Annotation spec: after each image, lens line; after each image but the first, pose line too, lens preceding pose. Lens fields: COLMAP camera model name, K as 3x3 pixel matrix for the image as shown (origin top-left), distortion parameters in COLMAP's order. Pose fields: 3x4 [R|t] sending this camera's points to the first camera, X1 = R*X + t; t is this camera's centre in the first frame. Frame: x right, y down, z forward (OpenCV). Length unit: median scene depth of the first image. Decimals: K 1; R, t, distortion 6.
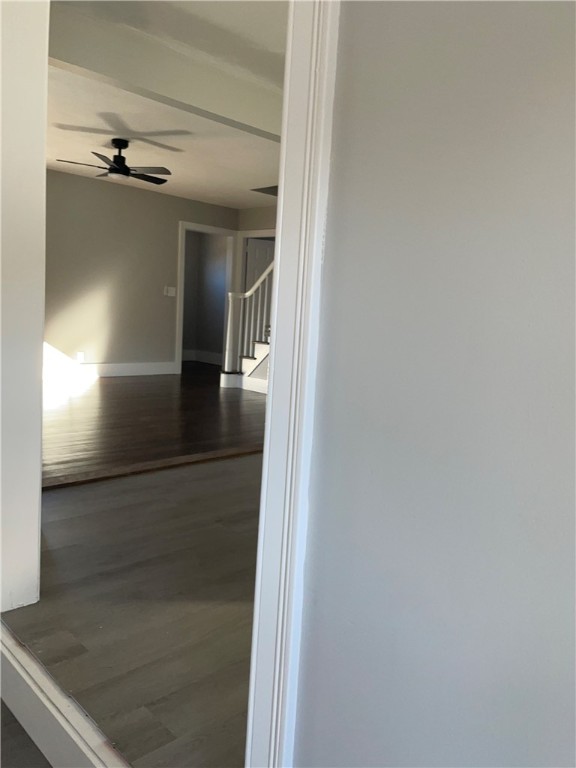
lens RADIAL K [[584.0, 0, 284.1], [0, 584.0, 368.5], [0, 0, 1]] dist [0.047837, -0.018961]
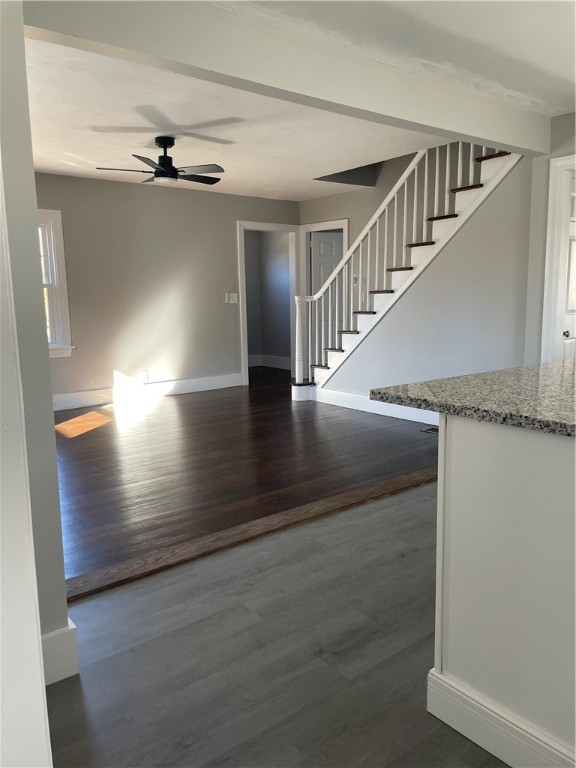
lens RADIAL K [[584.0, 0, 291.2], [0, 584.0, 381.2], [0, 0, 1]] dist [0.047837, -0.018961]
pose [[0.993227, -0.057490, -0.100970, -0.016621], [0.061625, 0.997364, 0.038314, -0.034047], [0.098502, -0.044277, 0.994151, 0.091904]]
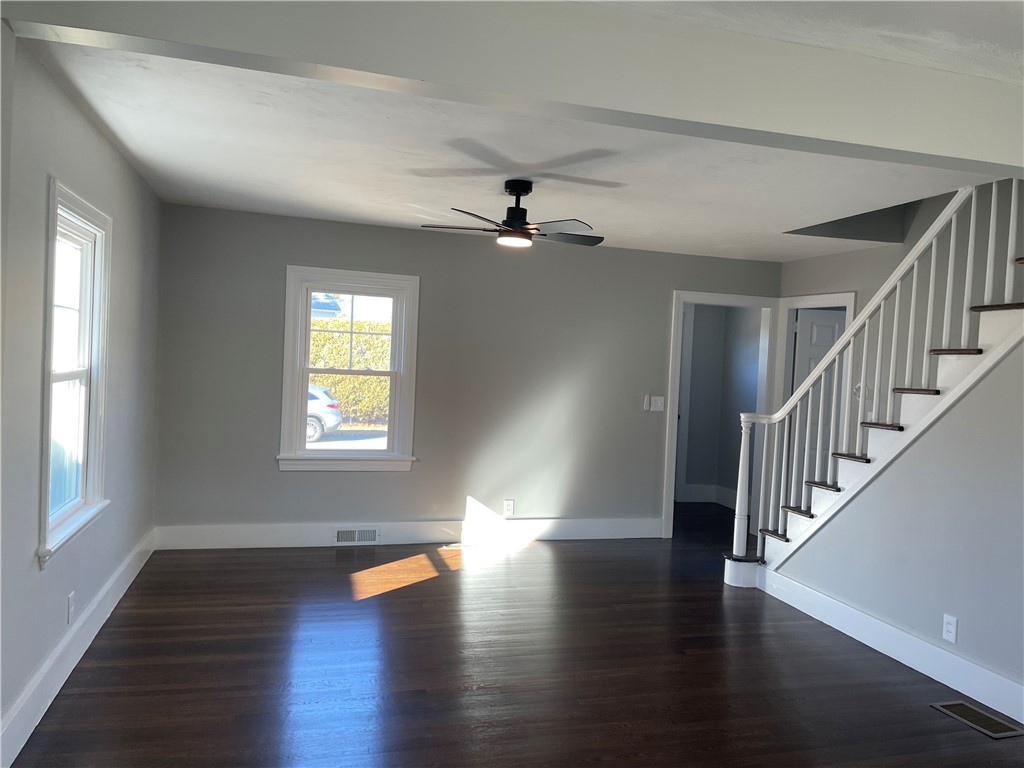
lens RADIAL K [[778.7, 0, 520.0], [0, 778.7, 366.7], [0, 0, 1]] dist [0.047837, -0.018961]
pose [[0.891530, -0.007879, -0.452892, 0.057193], [-0.047269, 0.992771, -0.110322, -0.081929], [0.450488, 0.119763, 0.884713, 0.232389]]
